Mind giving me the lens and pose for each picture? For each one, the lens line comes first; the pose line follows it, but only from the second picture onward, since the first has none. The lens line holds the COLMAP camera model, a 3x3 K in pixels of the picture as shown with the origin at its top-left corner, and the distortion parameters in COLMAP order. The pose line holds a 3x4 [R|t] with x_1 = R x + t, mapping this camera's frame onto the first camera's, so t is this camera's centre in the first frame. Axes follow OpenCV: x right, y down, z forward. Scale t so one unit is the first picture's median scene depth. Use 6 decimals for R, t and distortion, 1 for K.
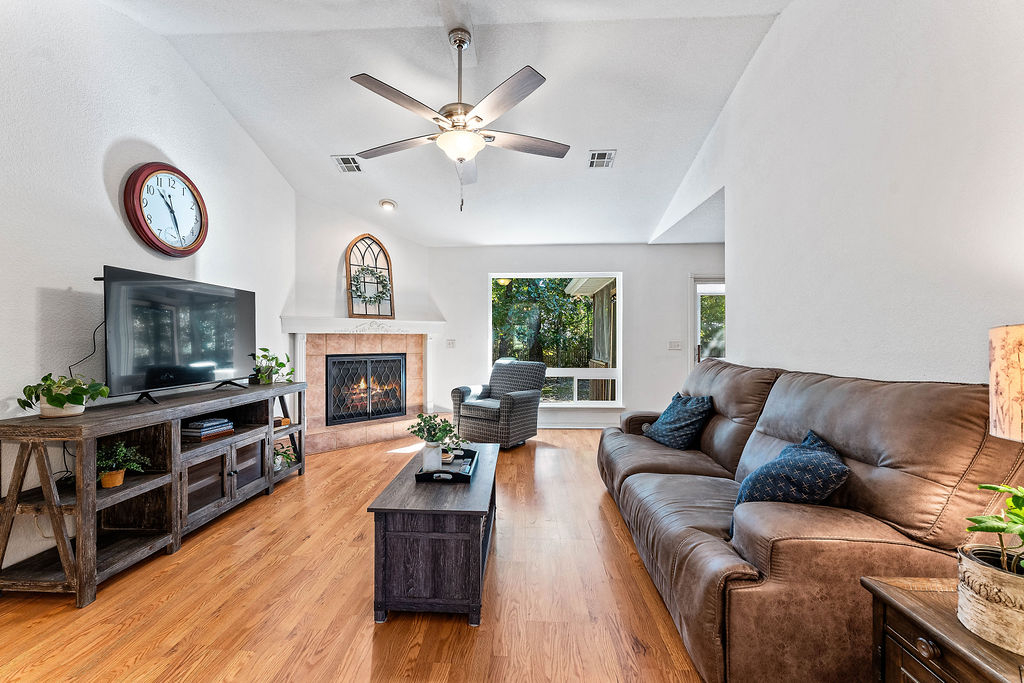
lens RADIAL K [[413.1, 0, 501.1], [0, 413.1, 349.8], [0, 0, 1]] dist [-0.002760, -0.000058]
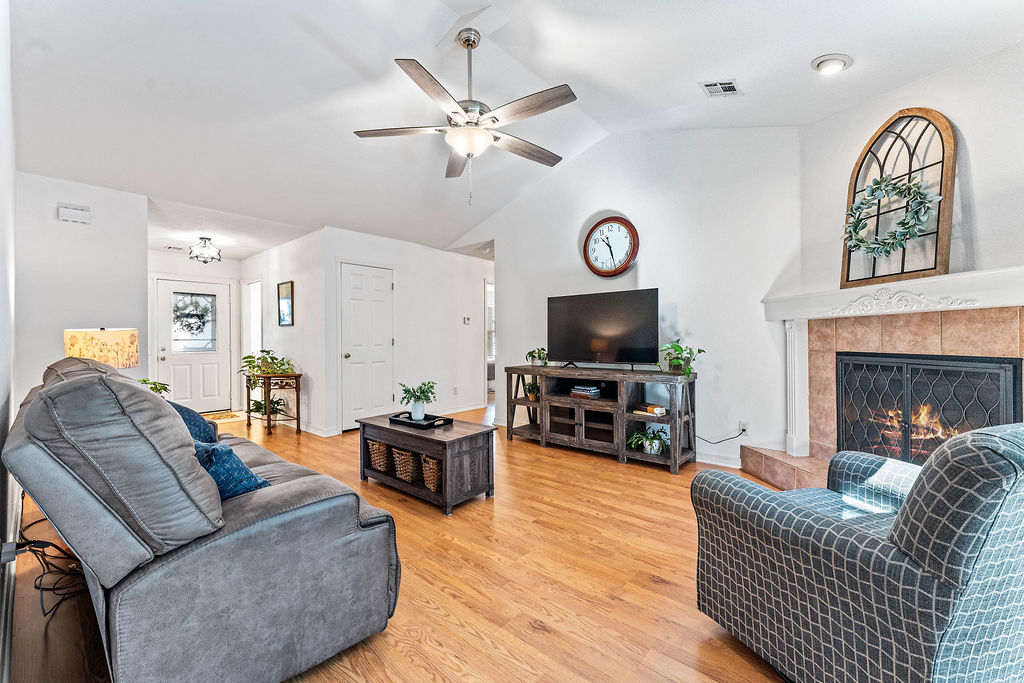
lens RADIAL K [[415.1, 0, 496.9], [0, 415.1, 336.9], [0, 0, 1]] dist [-0.001357, -0.000109]
pose [[-0.632439, 0.006976, -0.774579, 0.628723], [-0.005808, 0.999889, 0.013748, -0.024957], [0.774588, 0.013193, -0.632328, 1.614268]]
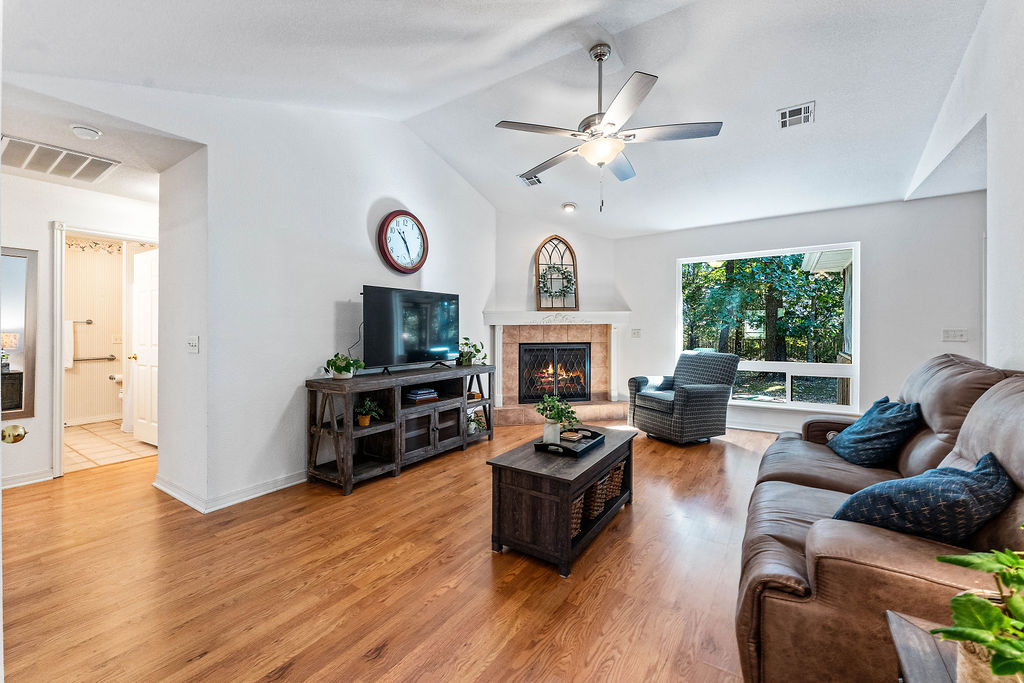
lens RADIAL K [[415.1, 0, 496.9], [0, 415.1, 336.9], [0, 0, 1]] dist [-0.001357, -0.000109]
pose [[0.851013, 0.003548, -0.525132, 0.229172], [-0.005275, 0.999984, -0.001791, -0.004968], [0.525117, 0.004294, 0.851019, -0.060491]]
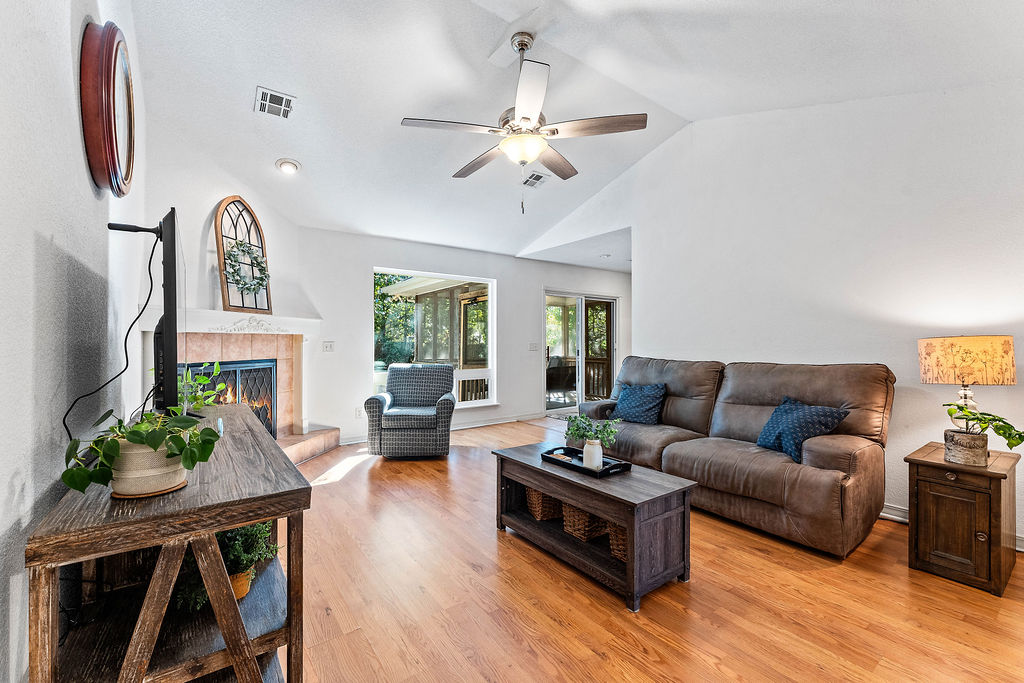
lens RADIAL K [[427.6, 0, 508.2], [0, 427.6, 344.3], [0, 0, 1]] dist [-0.005758, -0.000567]
pose [[0.780843, -0.002516, 0.624722, -0.723039], [0.013740, 0.999819, -0.013147, -0.005162], [-0.624576, 0.018849, 0.780736, 0.203925]]
